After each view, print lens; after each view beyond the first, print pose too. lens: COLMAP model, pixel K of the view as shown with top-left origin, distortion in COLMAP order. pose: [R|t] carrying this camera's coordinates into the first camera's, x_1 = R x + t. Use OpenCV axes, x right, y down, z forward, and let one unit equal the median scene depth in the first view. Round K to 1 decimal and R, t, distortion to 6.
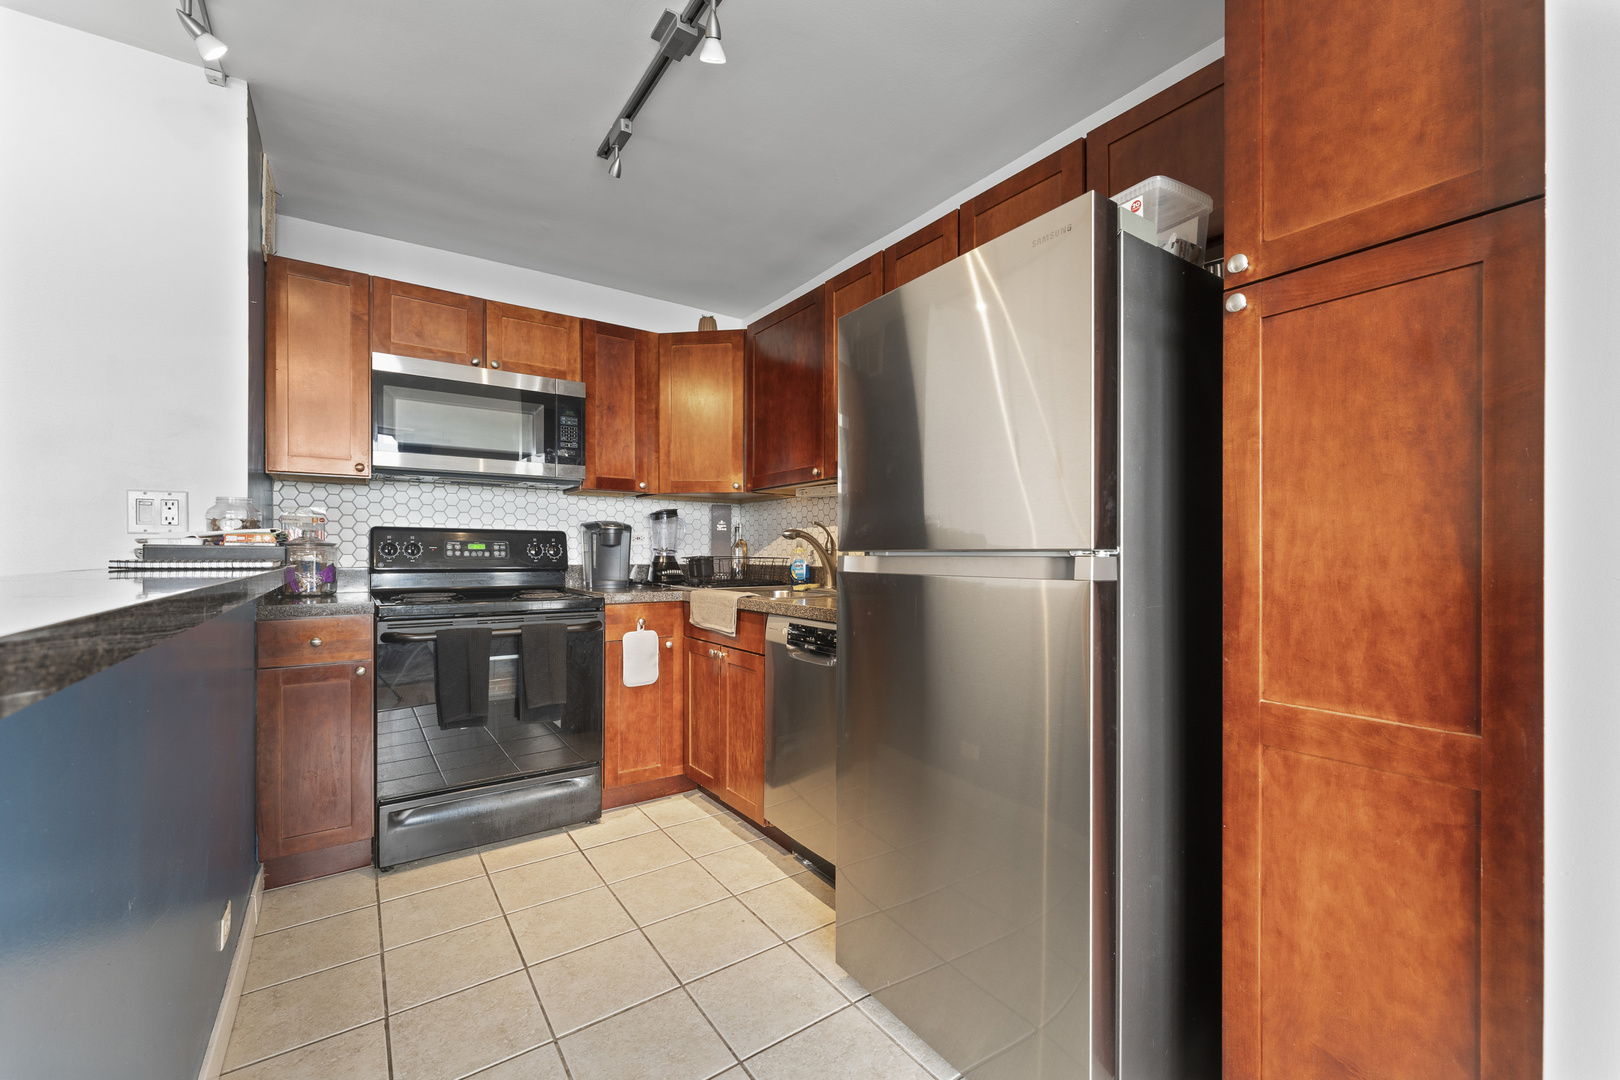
lens RADIAL K [[662.3, 0, 816.4], [0, 662.3, 546.7], [0, 0, 1]] dist [-0.002417, 0.000643]
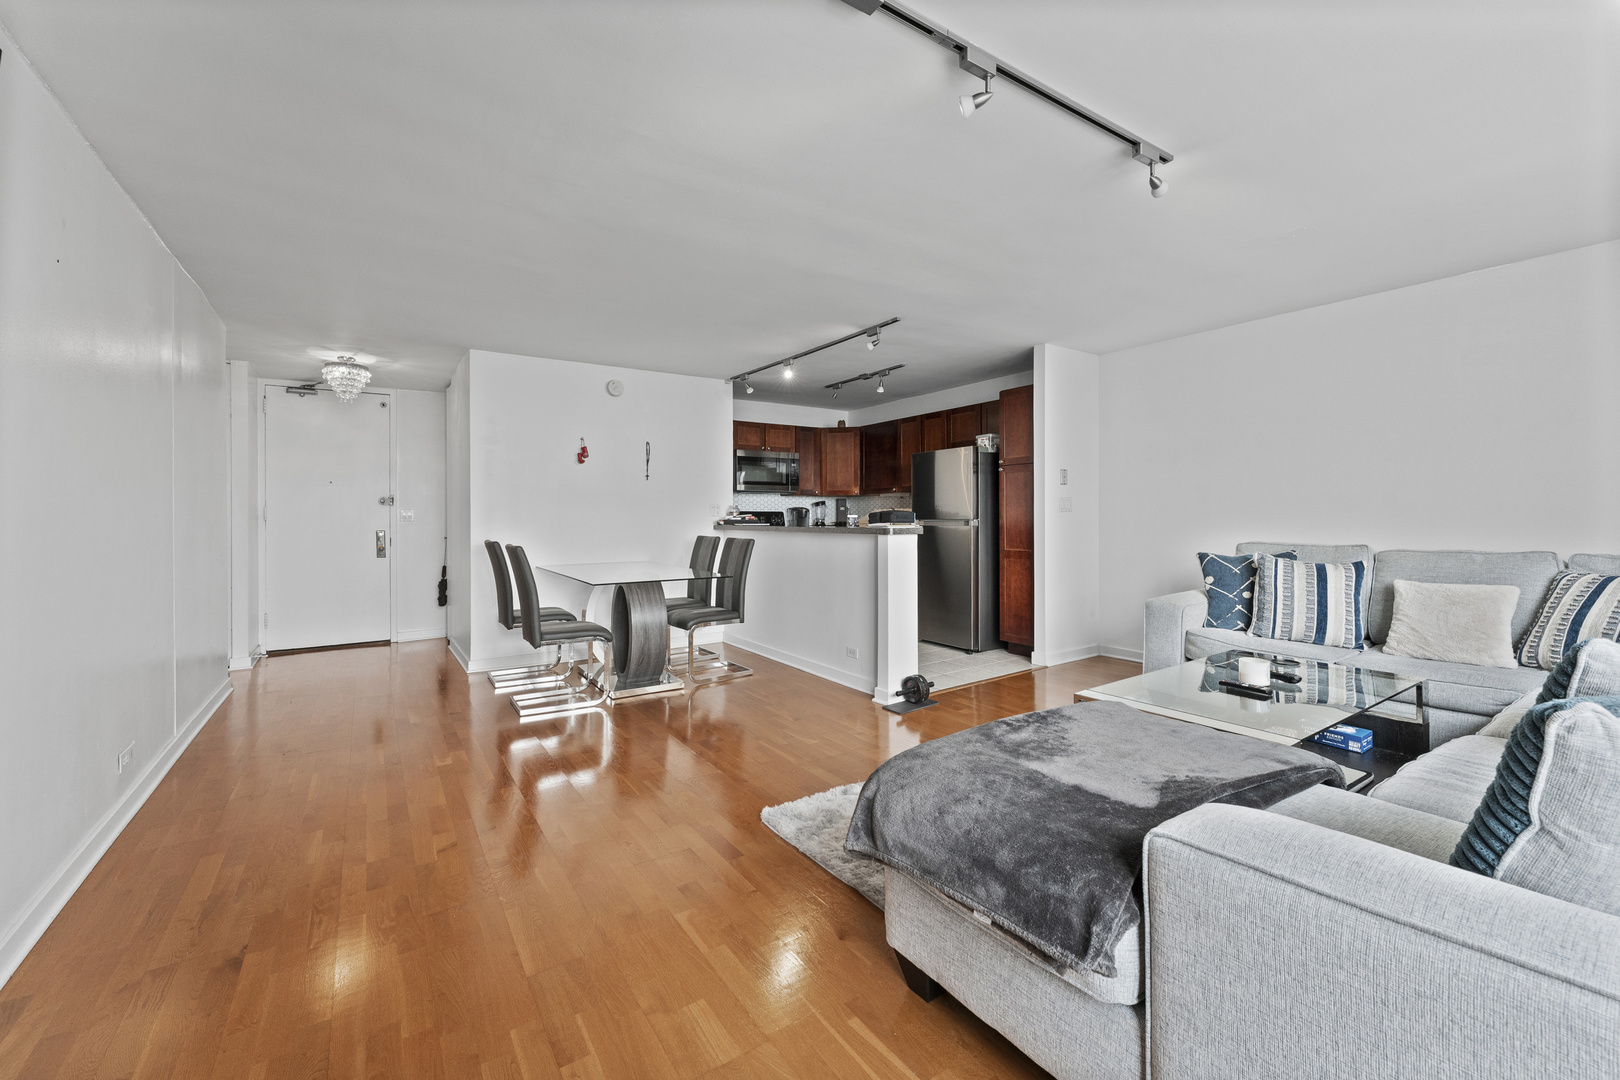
lens RADIAL K [[662.3, 0, 810.6], [0, 662.3, 522.5], [0, 0, 1]] dist [-0.002417, 0.000643]
pose [[0.999958, -0.007764, -0.004898, -0.287065], [0.007845, 0.999831, 0.016643, -0.023855], [0.004767, -0.016681, 0.999850, -1.489675]]
